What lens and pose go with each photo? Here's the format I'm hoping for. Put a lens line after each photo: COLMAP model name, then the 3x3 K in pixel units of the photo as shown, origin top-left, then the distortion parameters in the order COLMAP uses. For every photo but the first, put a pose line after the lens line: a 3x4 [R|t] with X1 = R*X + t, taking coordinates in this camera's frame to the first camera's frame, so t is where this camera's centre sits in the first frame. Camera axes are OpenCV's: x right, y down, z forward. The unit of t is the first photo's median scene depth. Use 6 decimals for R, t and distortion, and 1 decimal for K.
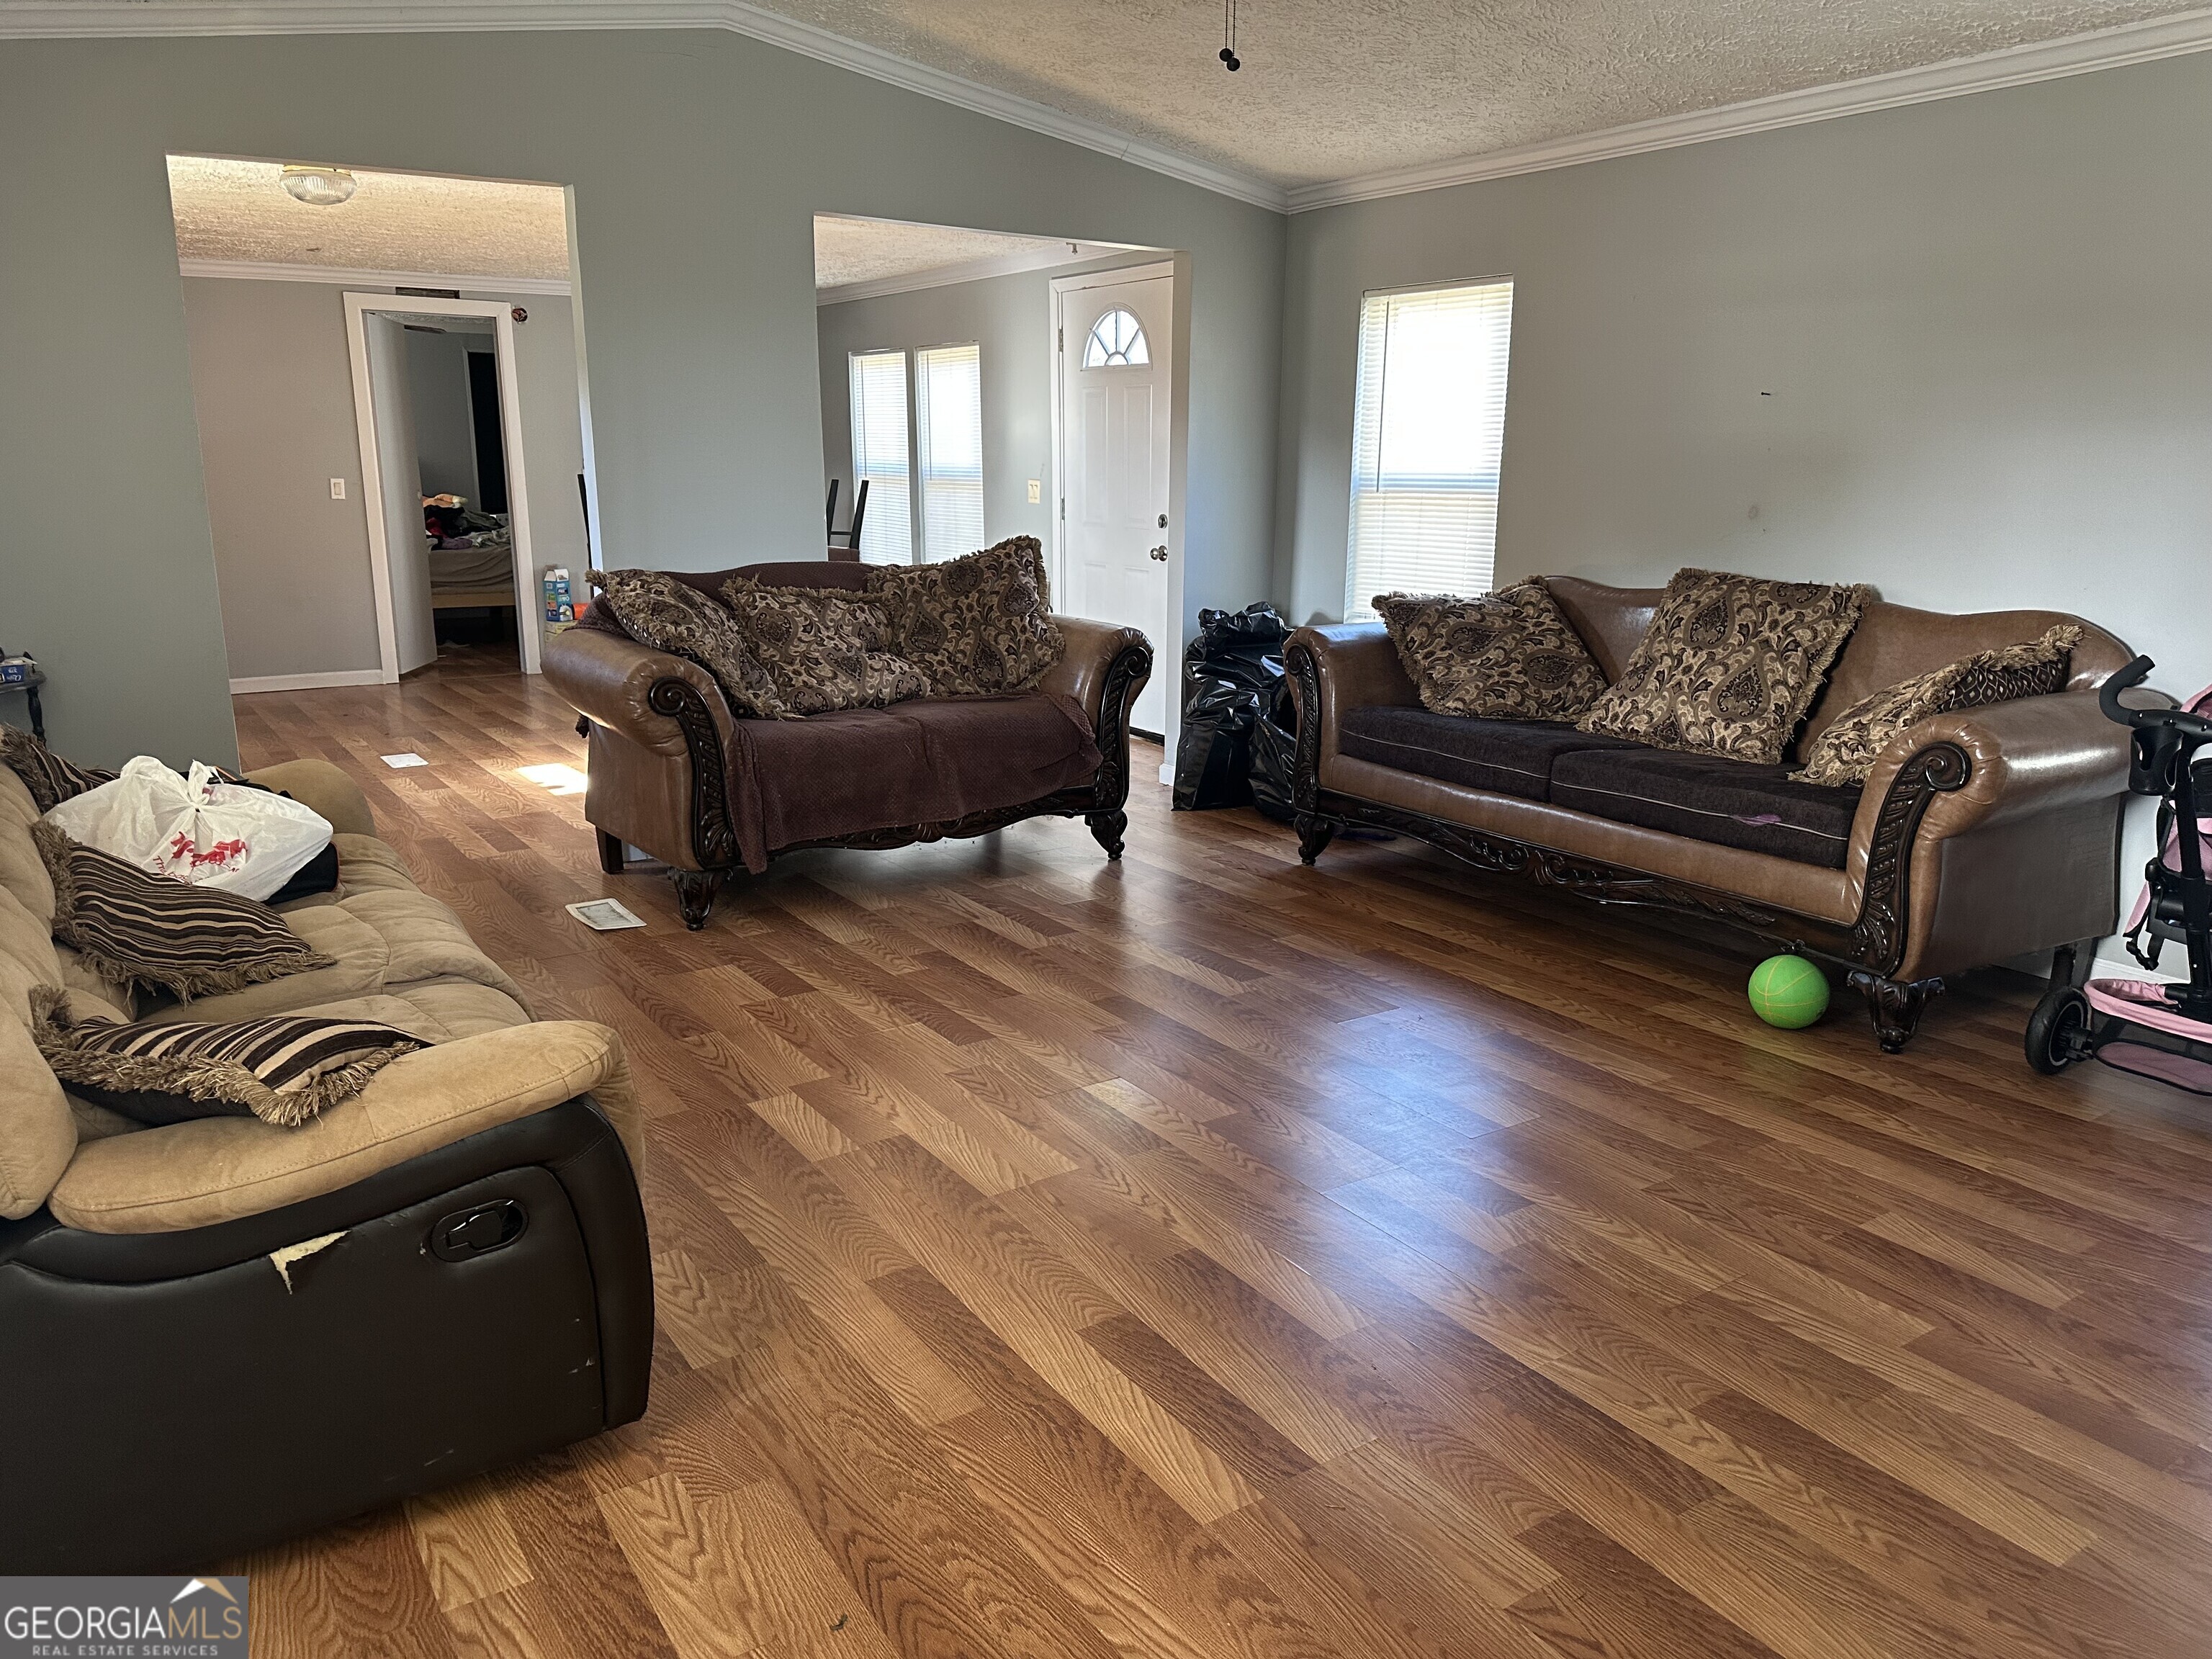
lens RADIAL K [[1566.7, 0, 1115.3], [0, 1566.7, 829.3], [0, 0, 1]] dist [0.009824, -0.012593]
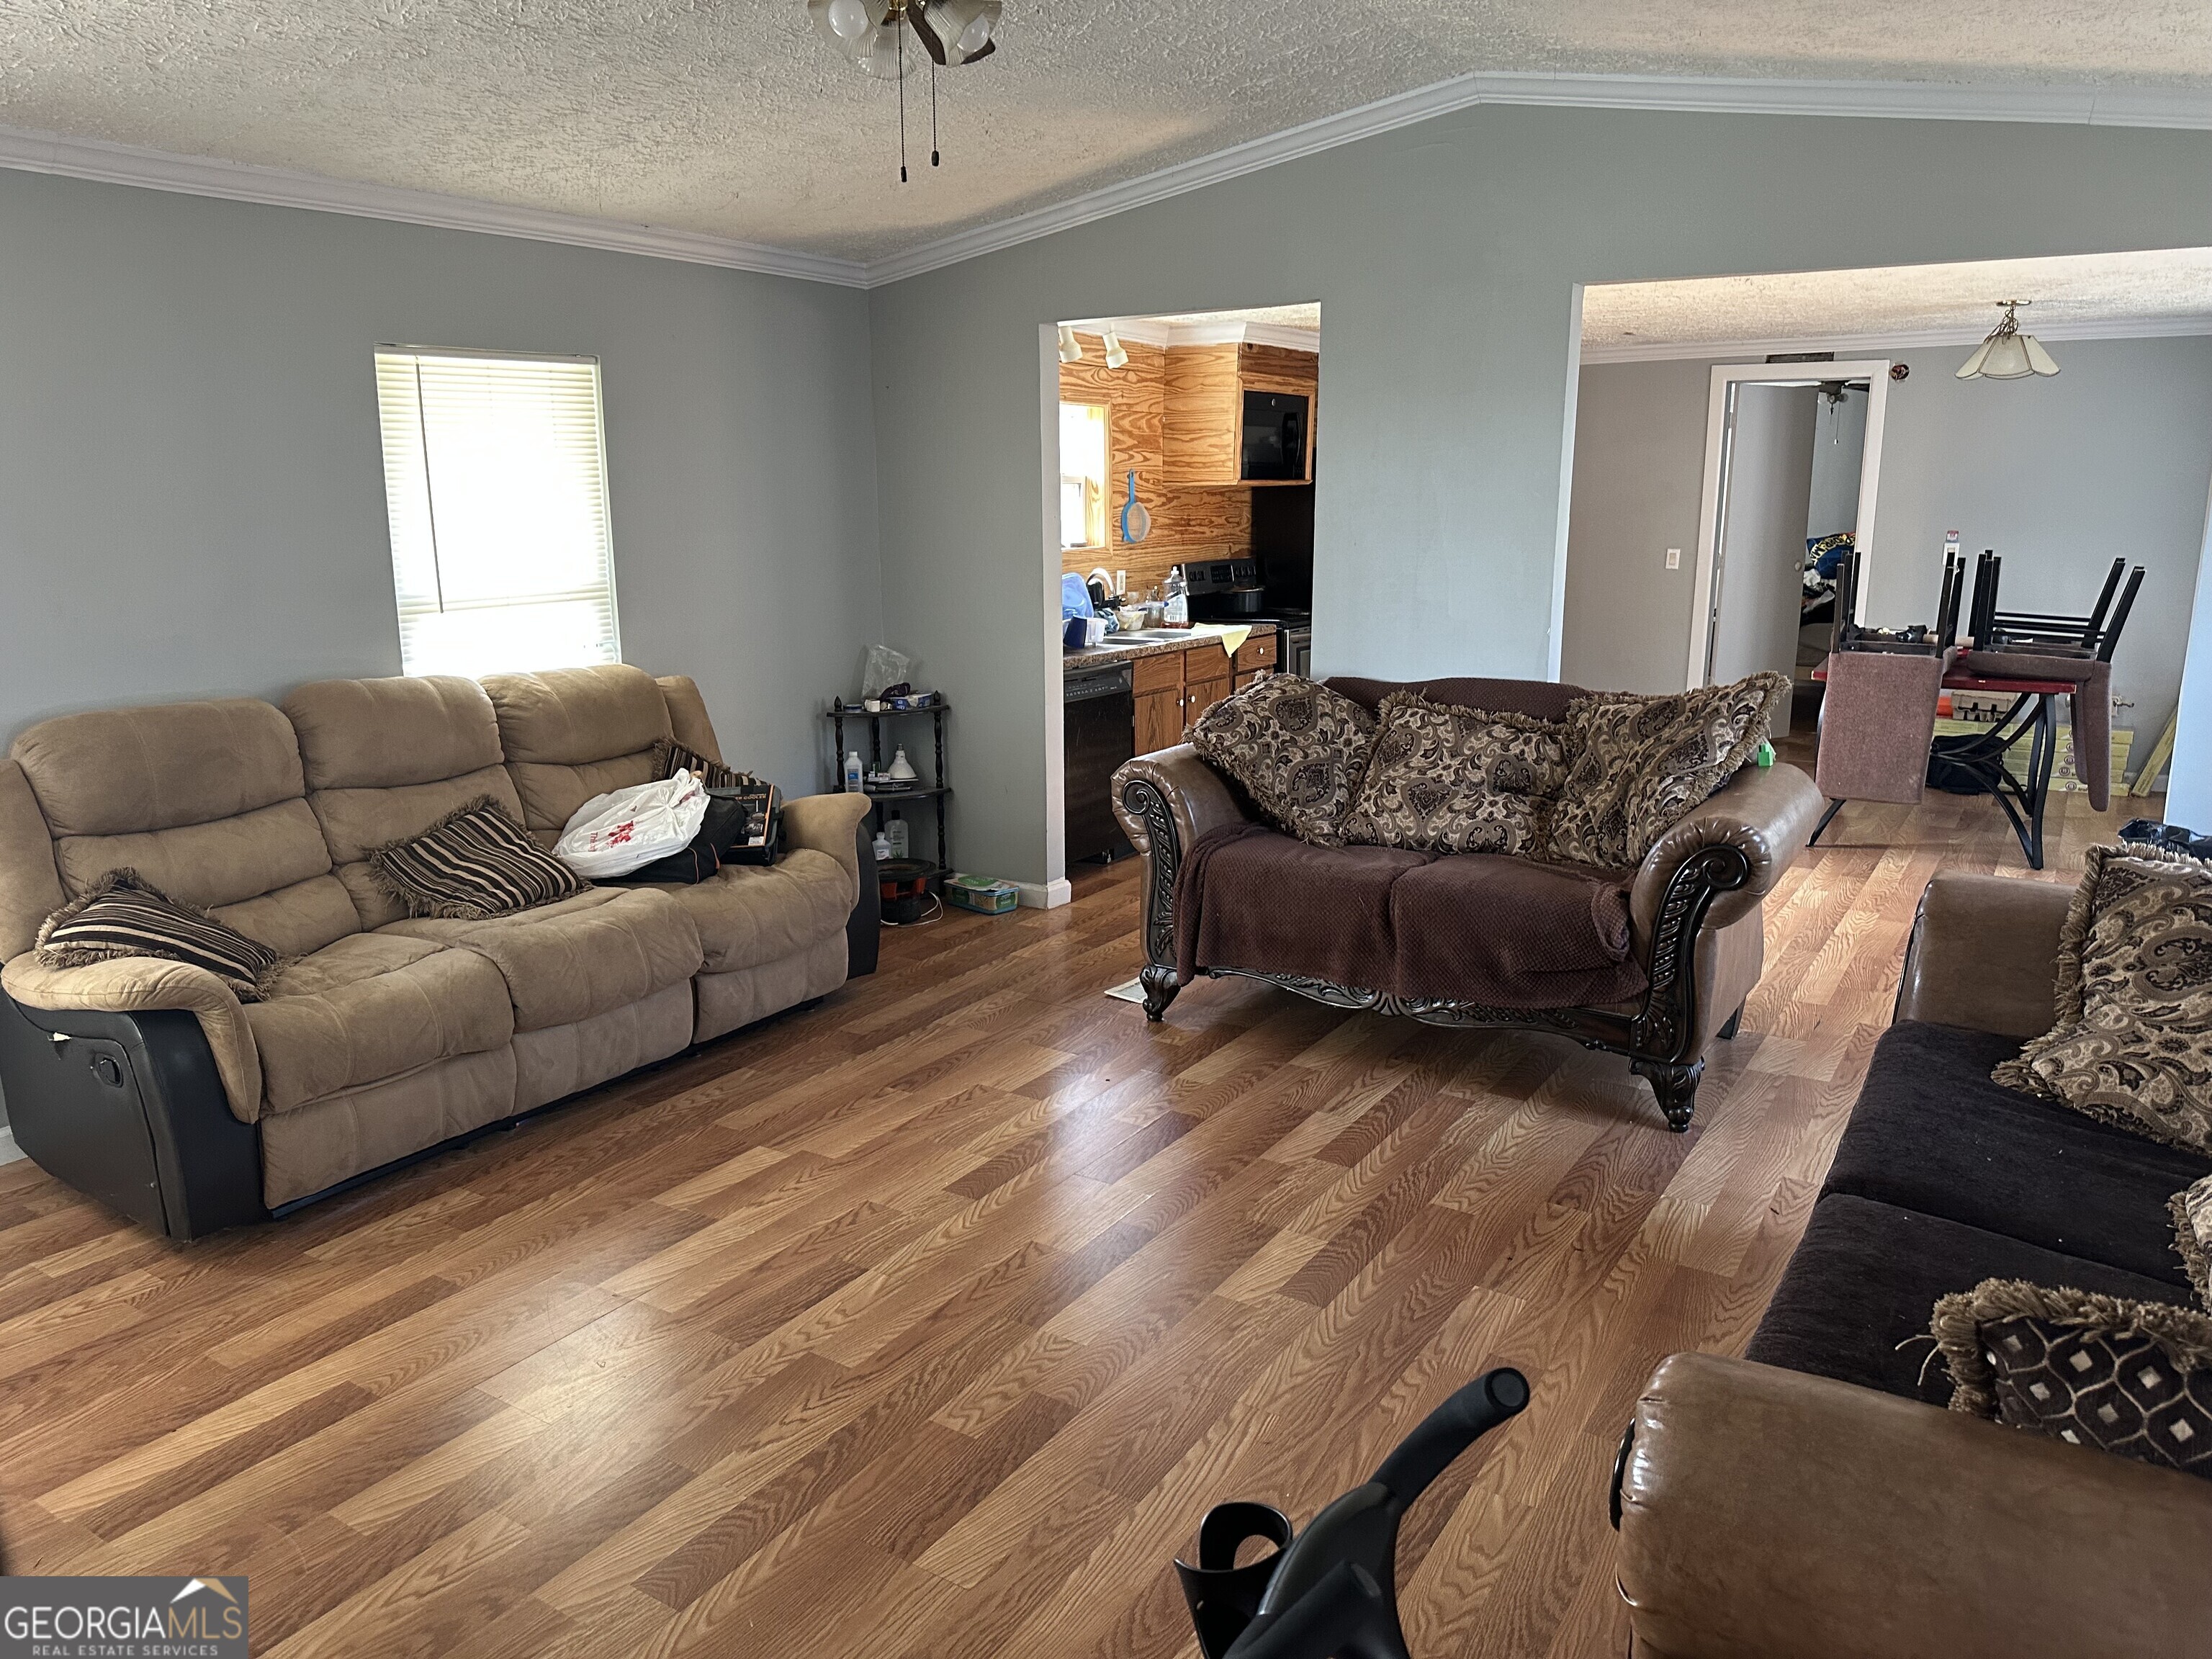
lens RADIAL K [[1566.7, 0, 1114.7], [0, 1566.7, 835.1], [0, 0, 1]] dist [0.009824, -0.012593]
pose [[0.394048, 0.193419, -0.898507, 0.589947], [-0.208359, 0.970952, 0.117636, -0.161714], [0.895161, 0.140858, 0.422902, 0.499413]]
